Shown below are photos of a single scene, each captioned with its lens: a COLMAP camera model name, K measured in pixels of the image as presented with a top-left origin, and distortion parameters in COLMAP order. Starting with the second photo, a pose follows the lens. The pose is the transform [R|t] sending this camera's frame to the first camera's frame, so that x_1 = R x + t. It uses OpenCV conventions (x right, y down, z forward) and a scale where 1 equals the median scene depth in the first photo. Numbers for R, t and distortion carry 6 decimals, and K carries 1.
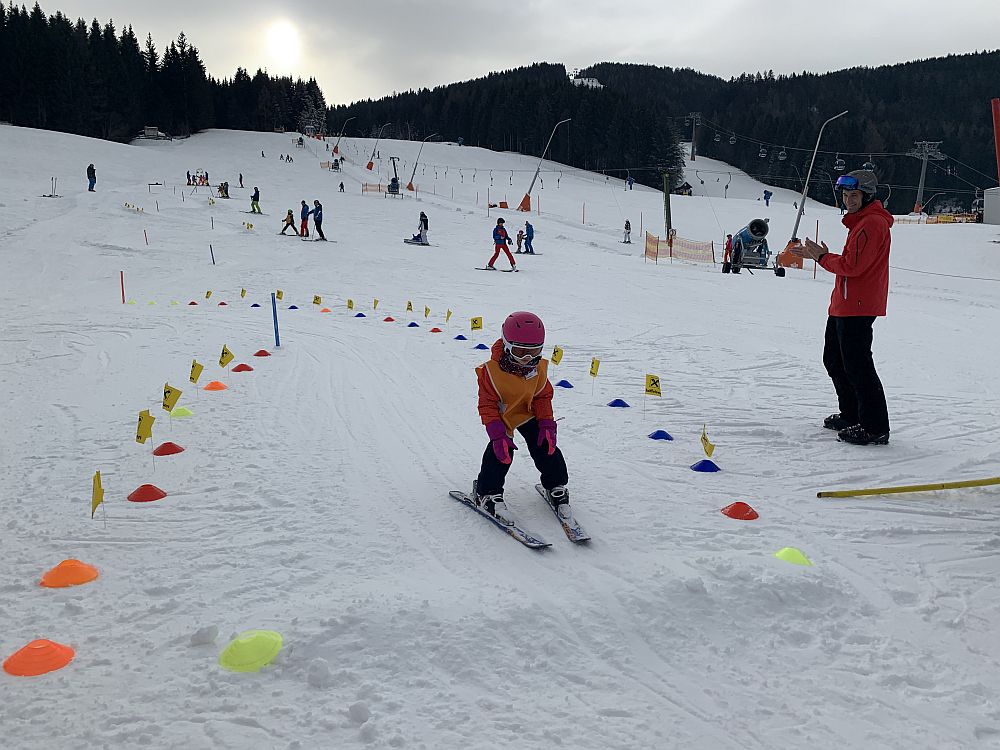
lens RADIAL K [[758.9, 0, 504.9], [0, 758.9, 366.6], [0, 0, 1]] dist [0.014164, -0.018051]
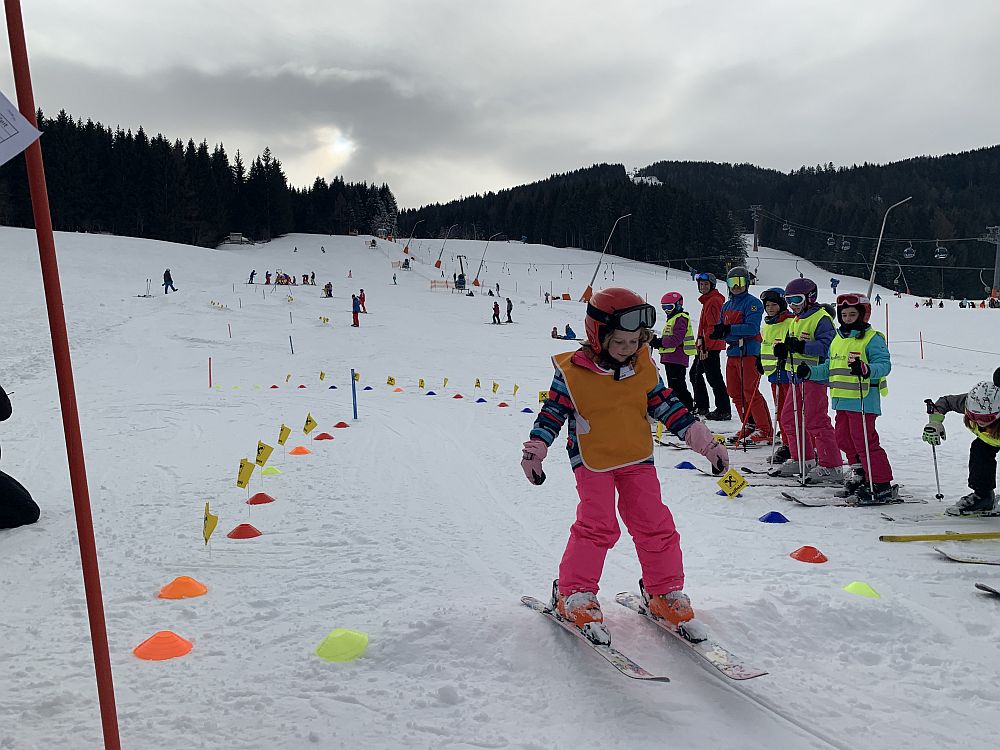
lens RADIAL K [[758.9, 0, 503.5], [0, 758.9, 358.4], [0, 0, 1]] dist [0.014164, -0.018051]
pose [[0.996230, -0.012894, -0.085789, -0.000711], [0.001467, 0.991255, -0.131951, 0.007611], [0.086740, 0.131328, 0.987537, -0.008532]]
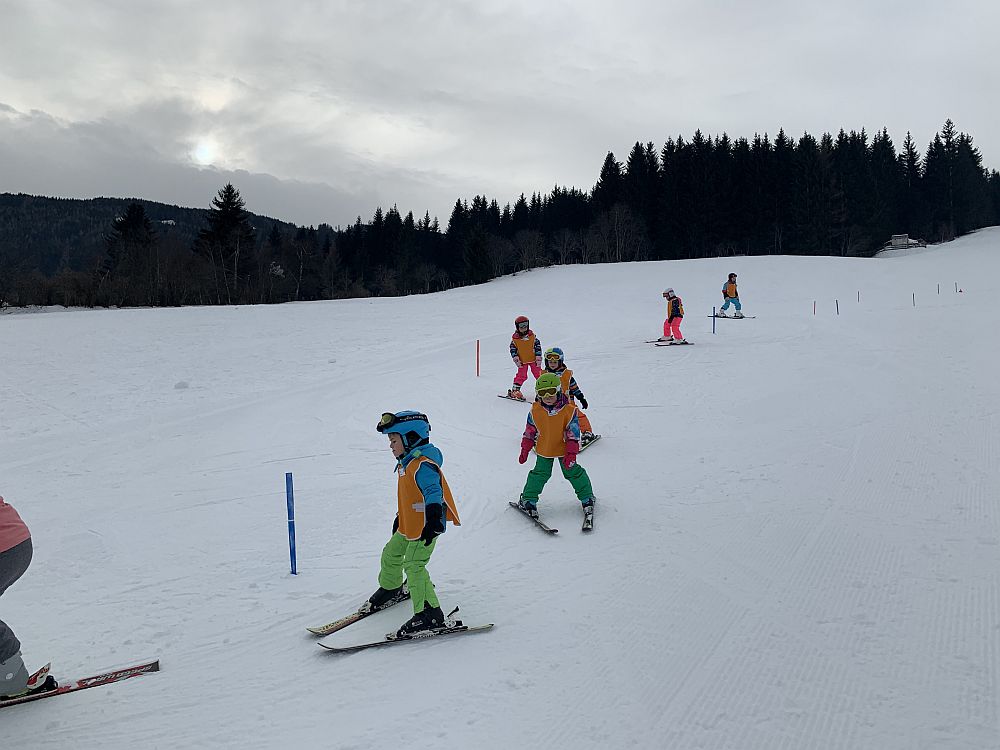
lens RADIAL K [[758.9, 0, 524.4], [0, 758.9, 362.6], [0, 0, 1]] dist [0.014164, -0.018051]
pose [[0.589326, -0.042712, -0.806766, -0.187851], [-0.092537, 0.988461, -0.119928, -0.172325], [0.802578, 0.145332, 0.578573, 0.896926]]
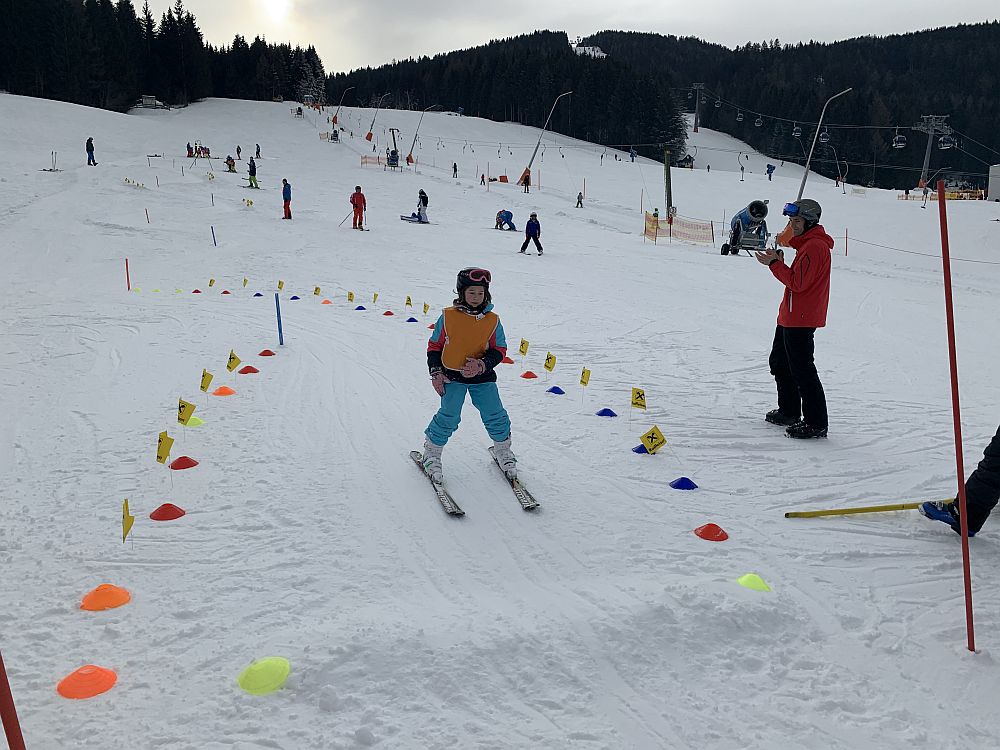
lens RADIAL K [[758.9, 0, 498.0], [0, 758.9, 368.9], [0, 0, 1]] dist [0.014164, -0.018051]
pose [[0.999937, 0.008484, -0.007290, 0.001224], [-0.008186, 0.999170, 0.039897, -0.010075], [0.007623, -0.039835, 0.999177, -0.009390]]
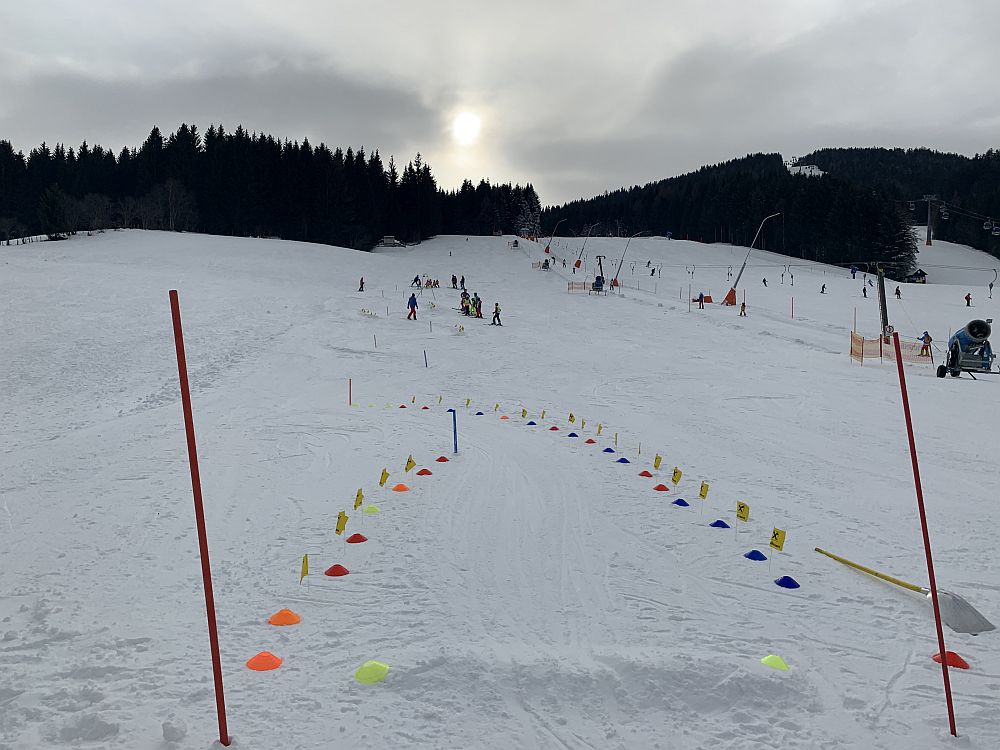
lens RADIAL K [[758.9, 0, 495.9], [0, 758.9, 362.4], [0, 0, 1]] dist [0.014164, -0.018051]
pose [[0.959976, 0.007583, -0.279979, 0.027912], [-0.041840, 0.992299, -0.116582, -0.008914], [0.276939, 0.123630, 0.952901, -0.044043]]
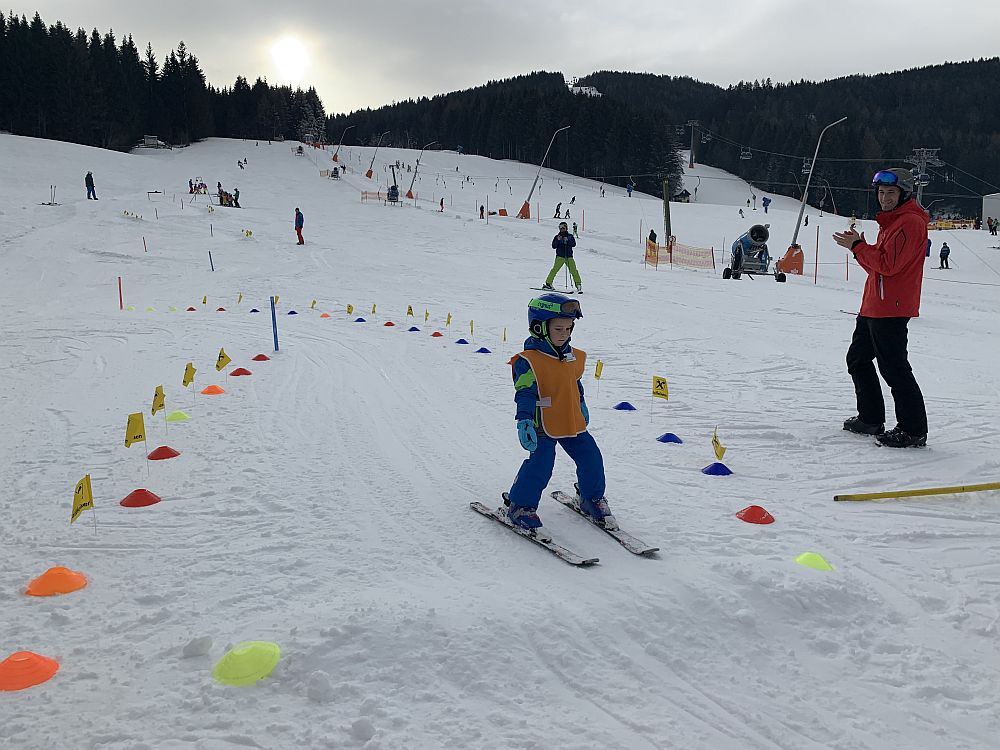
lens RADIAL K [[758.9, 0, 505.0], [0, 758.9, 366.6], [0, 0, 1]] dist [0.014164, -0.018051]
pose [[0.999996, -0.002823, 0.000760, -0.001032], [0.002831, 0.999945, -0.010107, 0.001263], [-0.000731, 0.010109, 0.999949, 0.004004]]
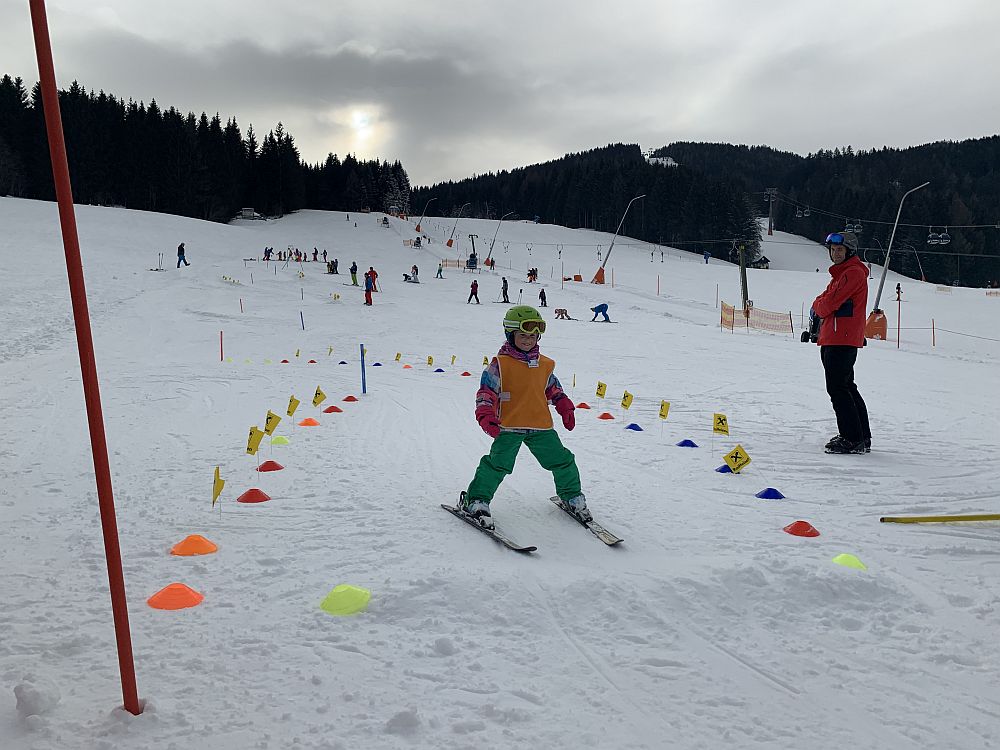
lens RADIAL K [[758.9, 0, 505.8], [0, 758.9, 364.5], [0, 0, 1]] dist [0.014164, -0.018051]
pose [[0.995313, 0.007896, -0.096378, 0.000615], [-0.017415, 0.995001, -0.098331, 0.009001], [0.095120, 0.099549, 0.990476, -0.010979]]
